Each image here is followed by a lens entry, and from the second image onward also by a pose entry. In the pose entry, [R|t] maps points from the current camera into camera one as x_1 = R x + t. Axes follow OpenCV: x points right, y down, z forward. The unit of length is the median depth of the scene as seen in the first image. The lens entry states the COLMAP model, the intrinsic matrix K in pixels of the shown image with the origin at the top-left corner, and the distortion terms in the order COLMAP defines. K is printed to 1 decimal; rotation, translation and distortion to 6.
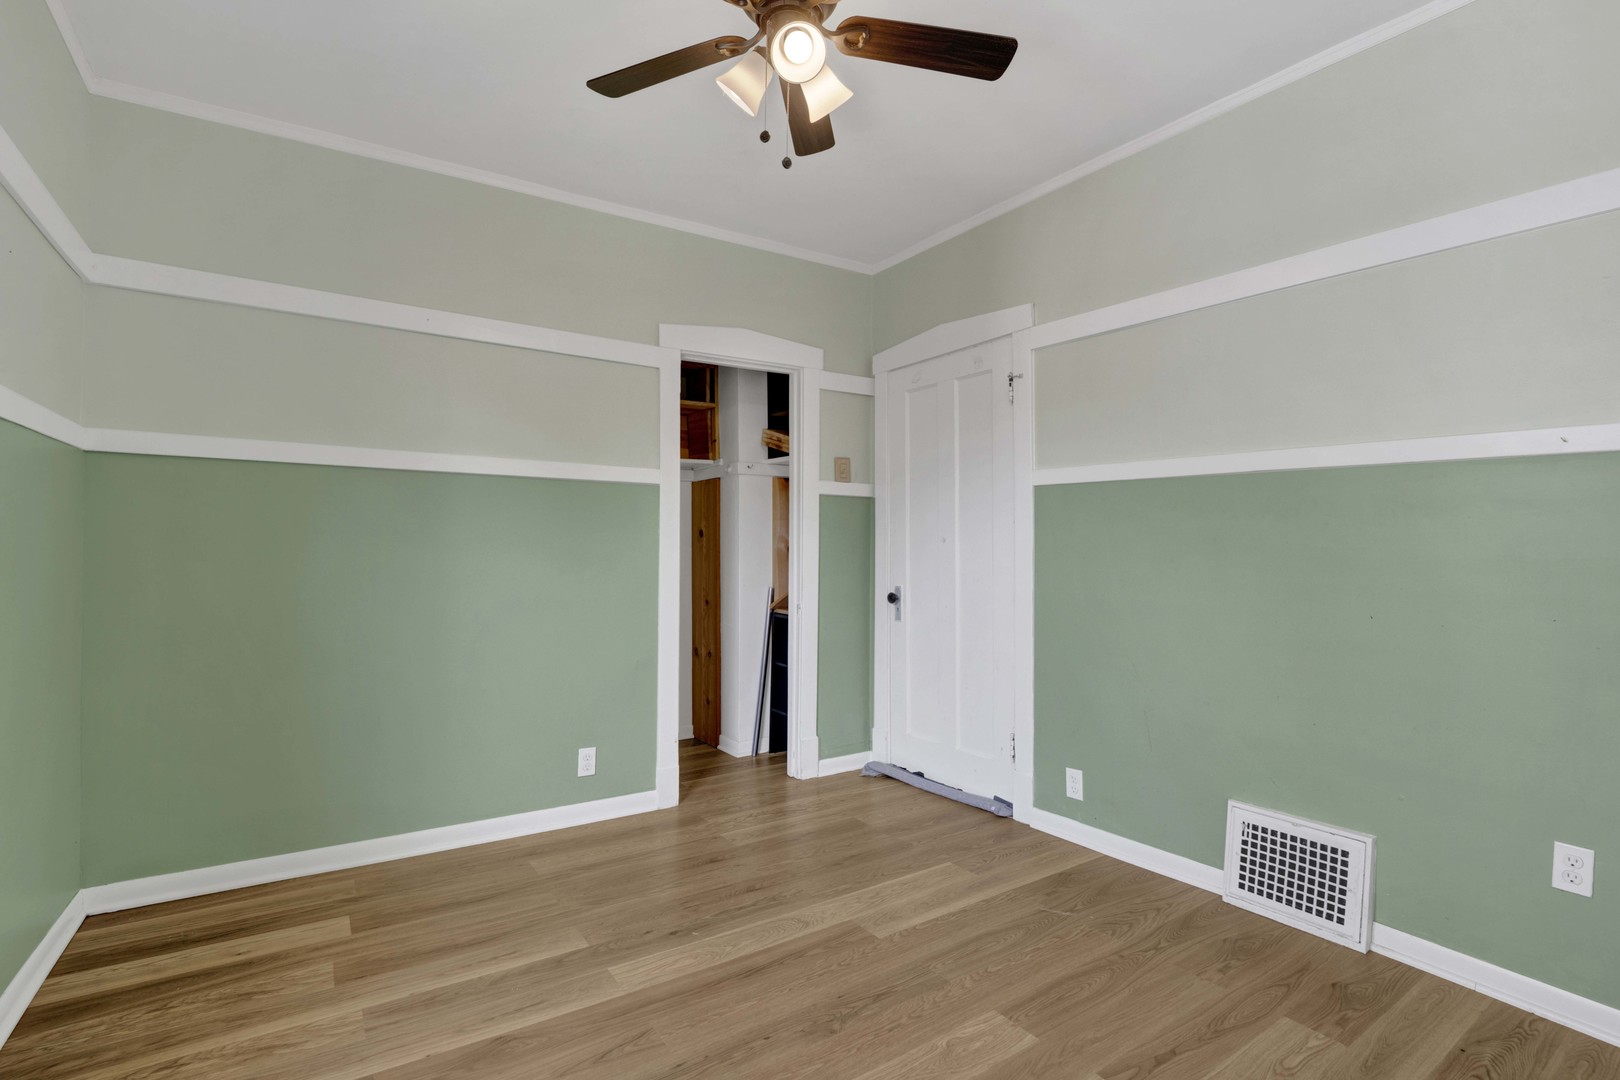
lens RADIAL K [[722.9, 0, 810.0], [0, 722.9, 540.0], [0, 0, 1]] dist [-0.001623, -0.012398]
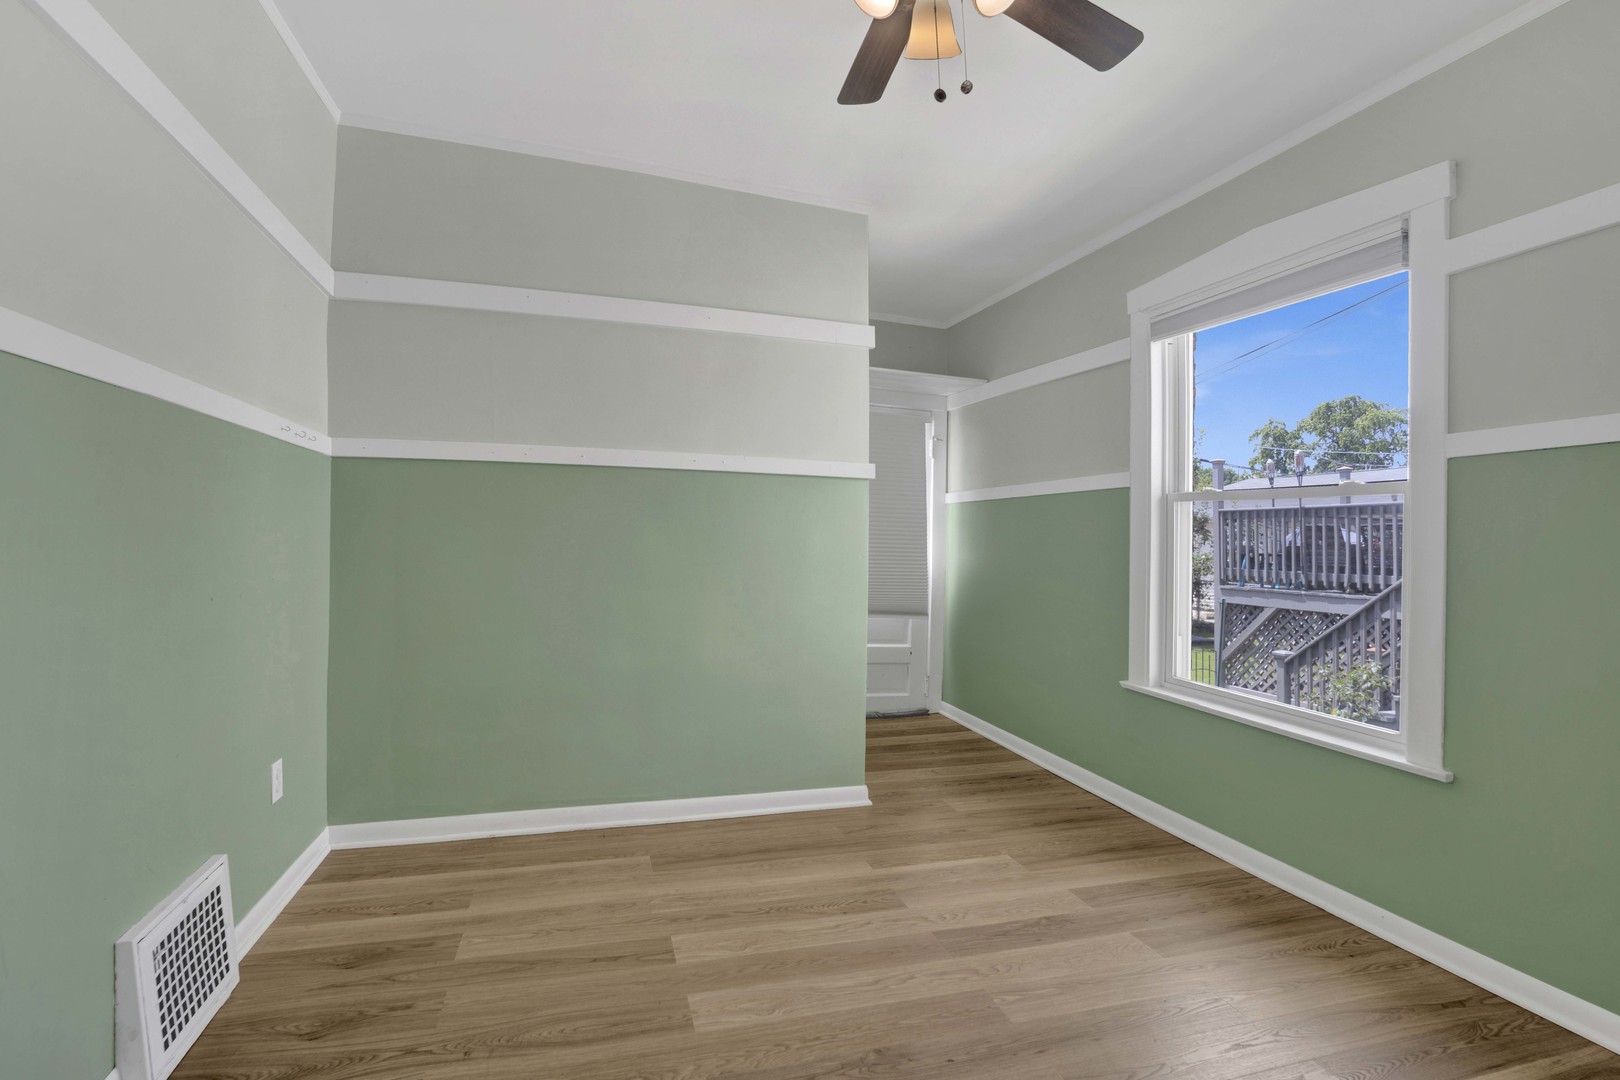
lens RADIAL K [[722.9, 0, 810.0], [0, 722.9, 540.0], [0, 0, 1]] dist [-0.001623, -0.012398]
pose [[-0.949111, -0.034047, 0.313096, -0.151915], [-0.036212, 0.999344, -0.001099, 0.028447], [-0.312853, -0.012380, -0.949721, 1.902435]]
